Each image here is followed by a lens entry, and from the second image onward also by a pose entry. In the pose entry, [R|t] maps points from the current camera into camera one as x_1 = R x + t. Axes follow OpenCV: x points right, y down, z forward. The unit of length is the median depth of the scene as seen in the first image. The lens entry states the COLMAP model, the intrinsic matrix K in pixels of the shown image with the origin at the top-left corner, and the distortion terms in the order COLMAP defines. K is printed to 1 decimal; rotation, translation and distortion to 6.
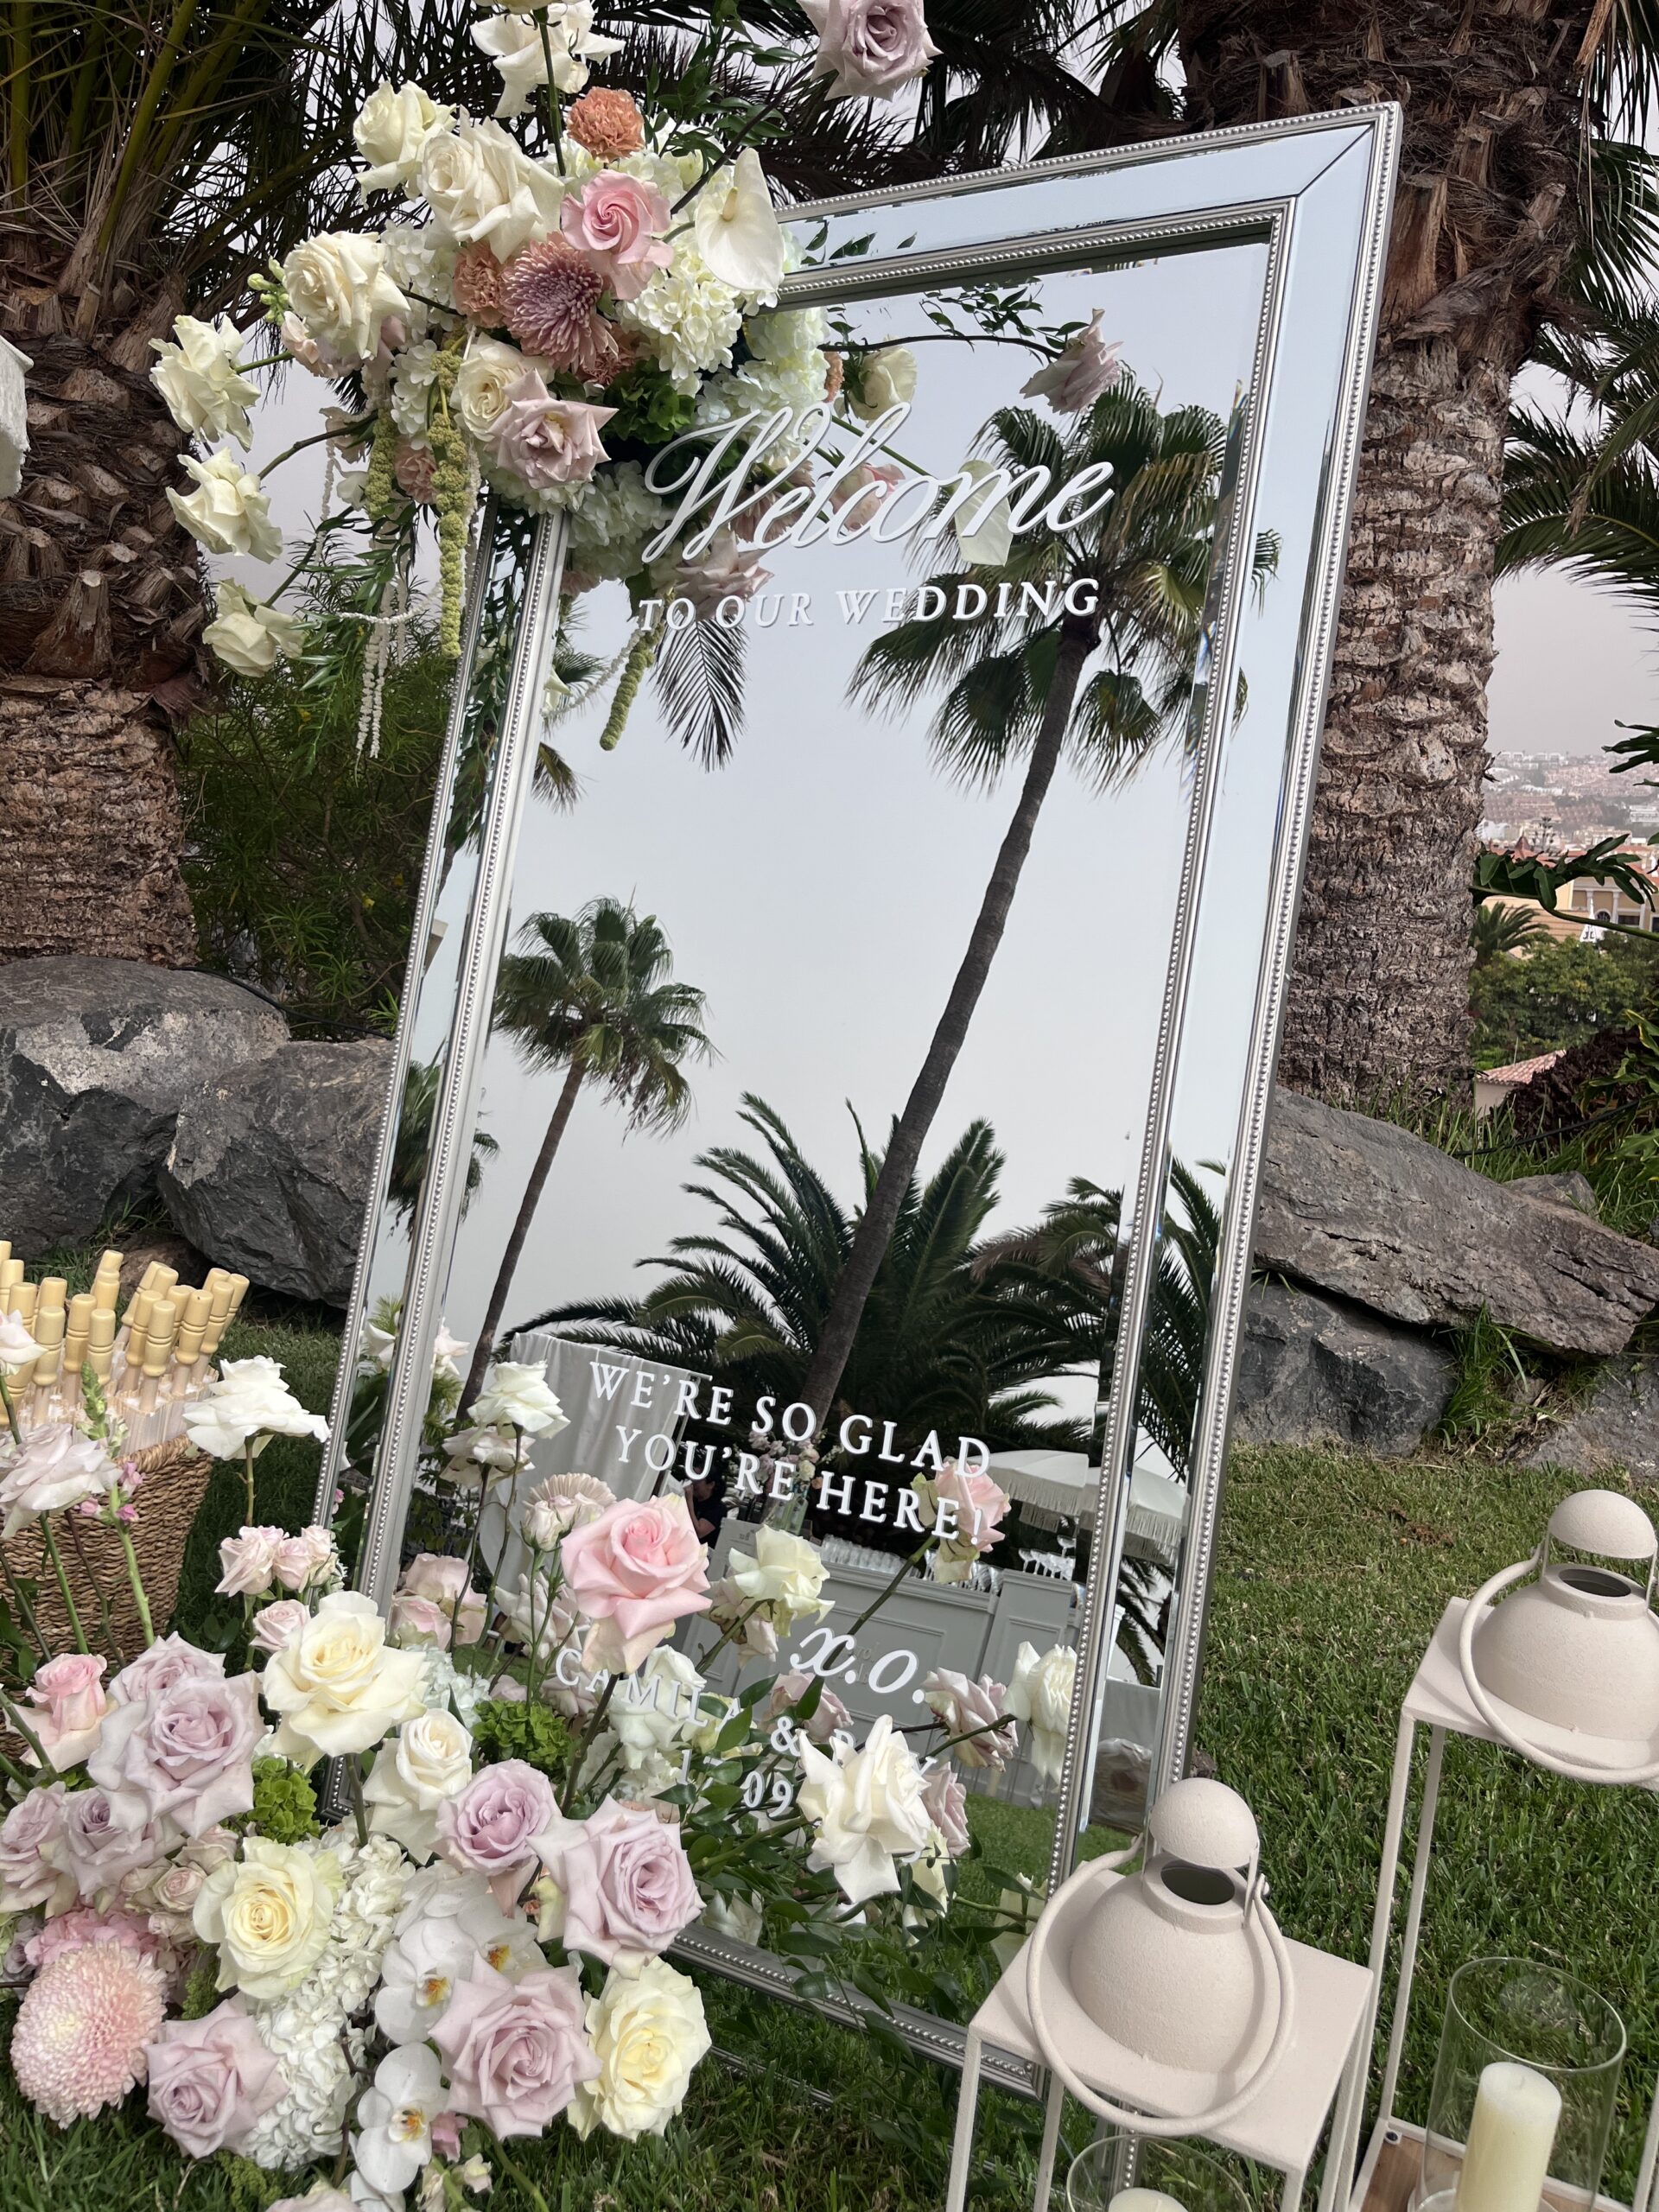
lens RADIAL K [[1668.8, 0, 829.5], [0, 1668.8, 1106.0], [0, 0, 1]] dist [0.034822, -0.058030]
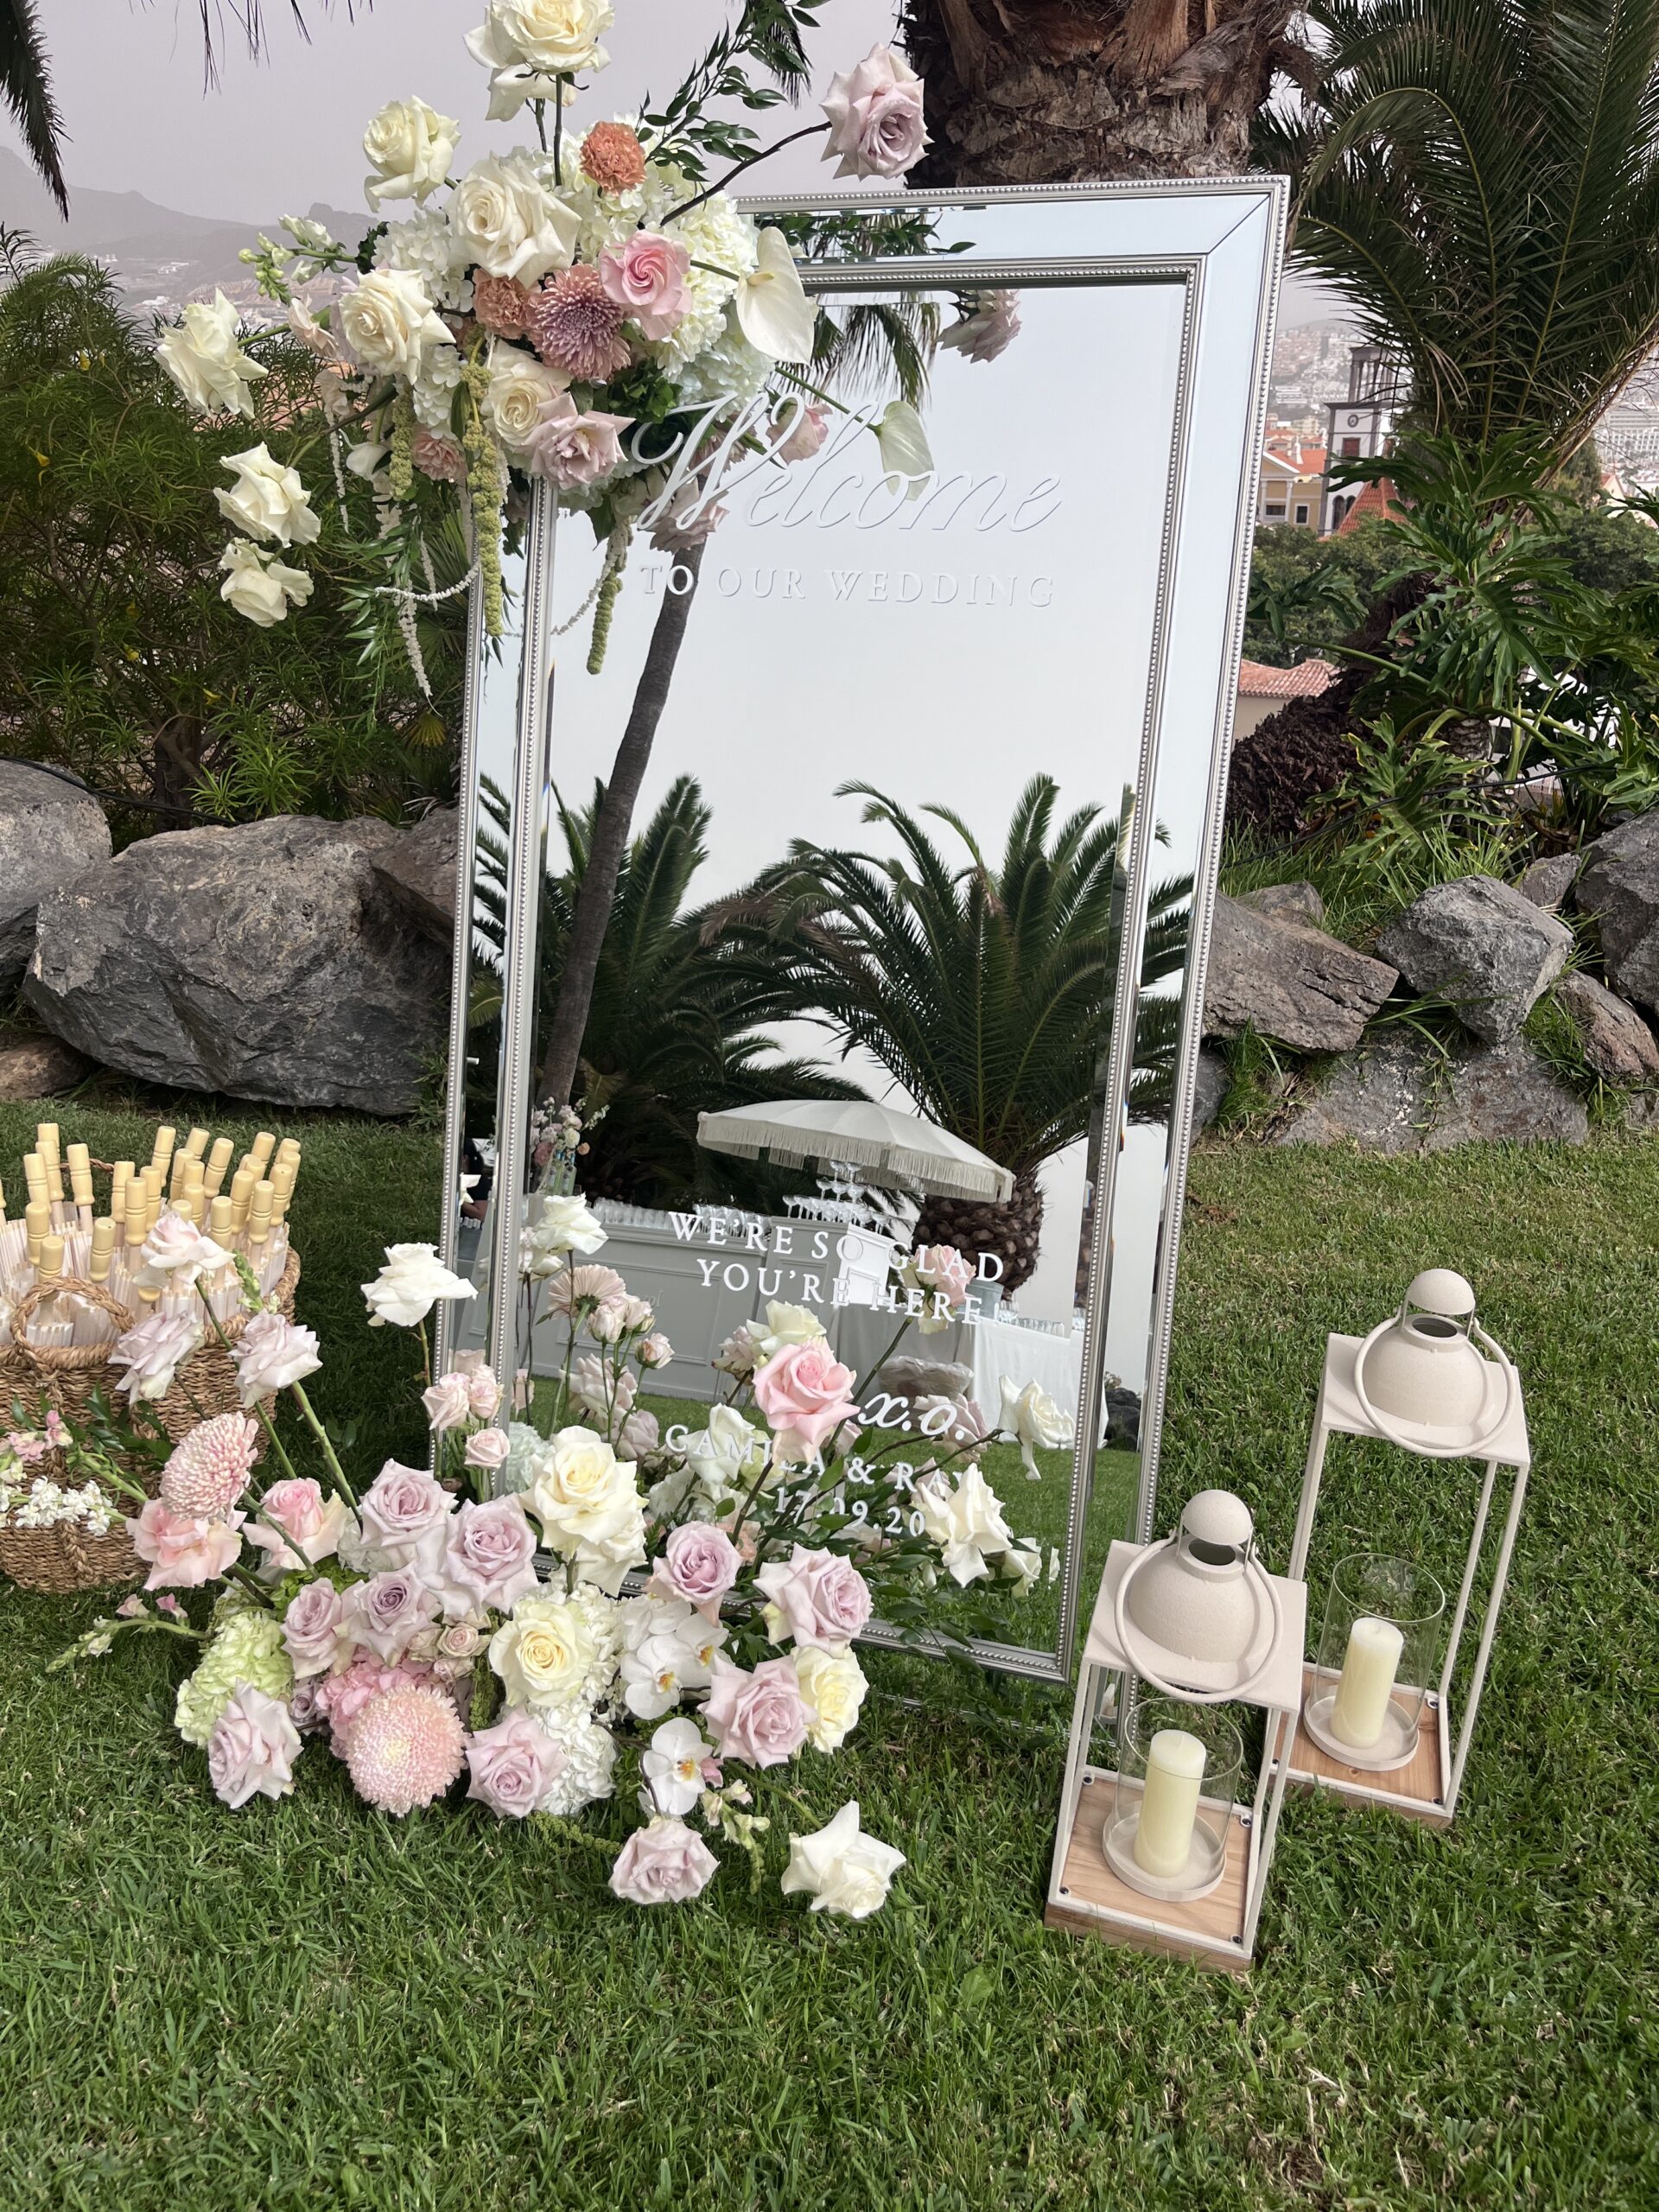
lens RADIAL K [[1668.8, 0, 829.5], [0, 1668.8, 1106.0], [0, 0, 1]] dist [0.034822, -0.058030]
pose [[0.979981, -0.095381, 0.174754, -0.245892], [0.054735, 0.973021, 0.224131, -0.210695], [-0.191417, -0.210079, 0.958763, -0.232382]]
